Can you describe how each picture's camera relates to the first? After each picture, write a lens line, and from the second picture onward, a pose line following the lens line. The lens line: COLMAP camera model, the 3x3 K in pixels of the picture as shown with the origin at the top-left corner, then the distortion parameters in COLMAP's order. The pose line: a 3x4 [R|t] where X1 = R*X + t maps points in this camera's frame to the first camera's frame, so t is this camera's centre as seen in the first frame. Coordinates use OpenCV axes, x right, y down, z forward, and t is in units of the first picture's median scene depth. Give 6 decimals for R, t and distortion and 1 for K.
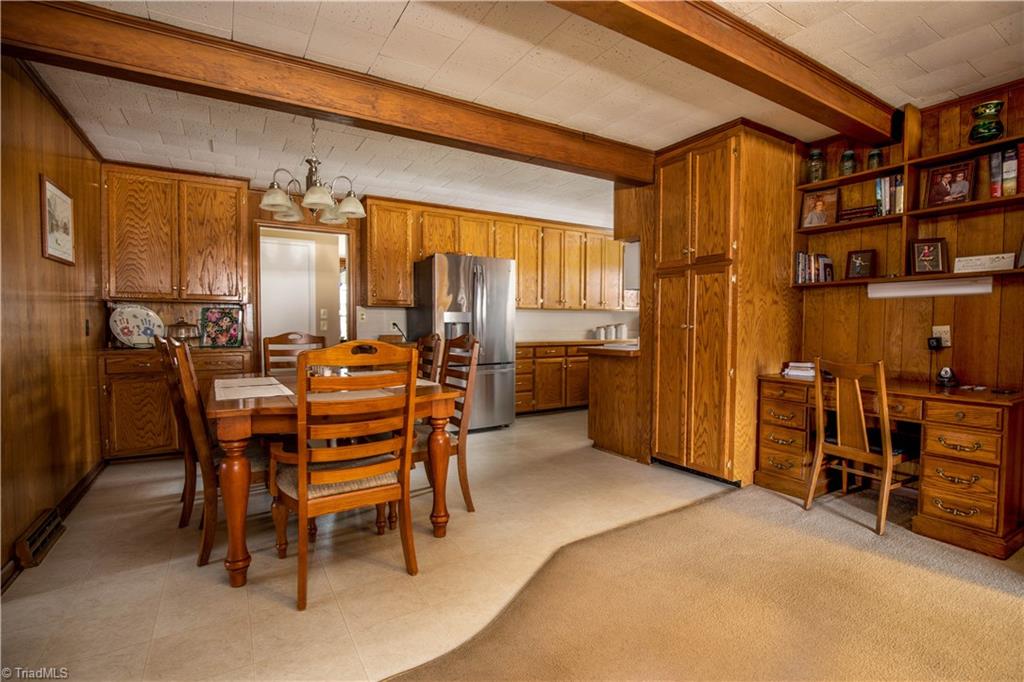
lens RADIAL K [[490.7, 0, 514.0], [0, 490.7, 339.9], [0, 0, 1]] dist [-0.000401, -0.000004]
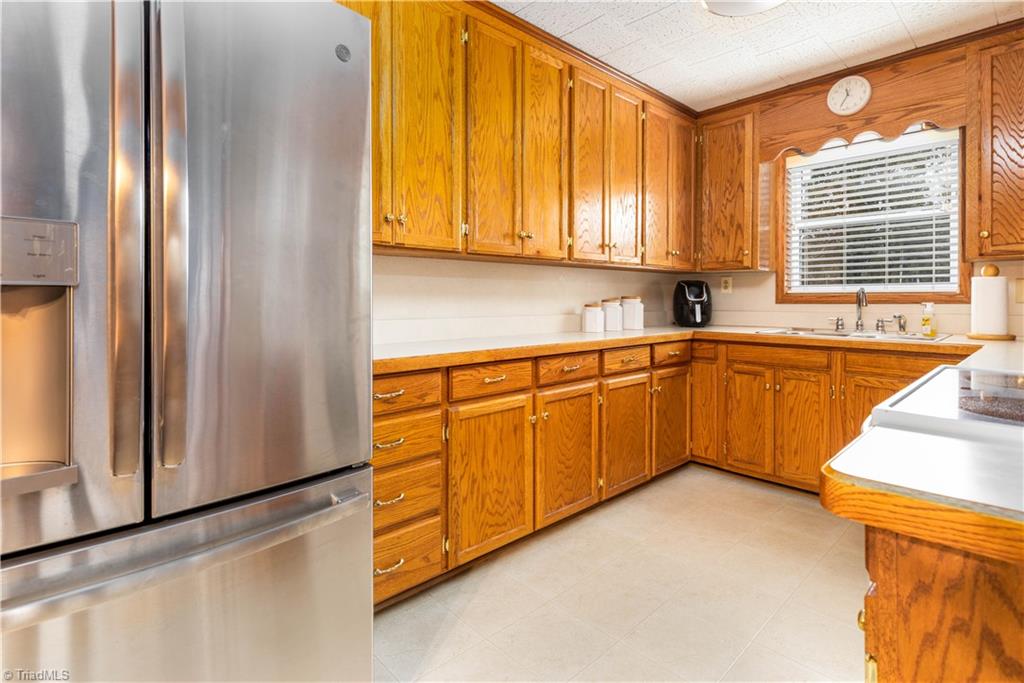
lens RADIAL K [[490.7, 0, 509.8], [0, 490.7, 300.4], [0, 0, 1]] dist [-0.000401, -0.000004]
pose [[0.979298, -0.006307, 0.202327, 0.016435], [0.012180, 0.999539, -0.027795, -0.020443], [-0.202059, 0.029684, 0.978924, 0.653750]]
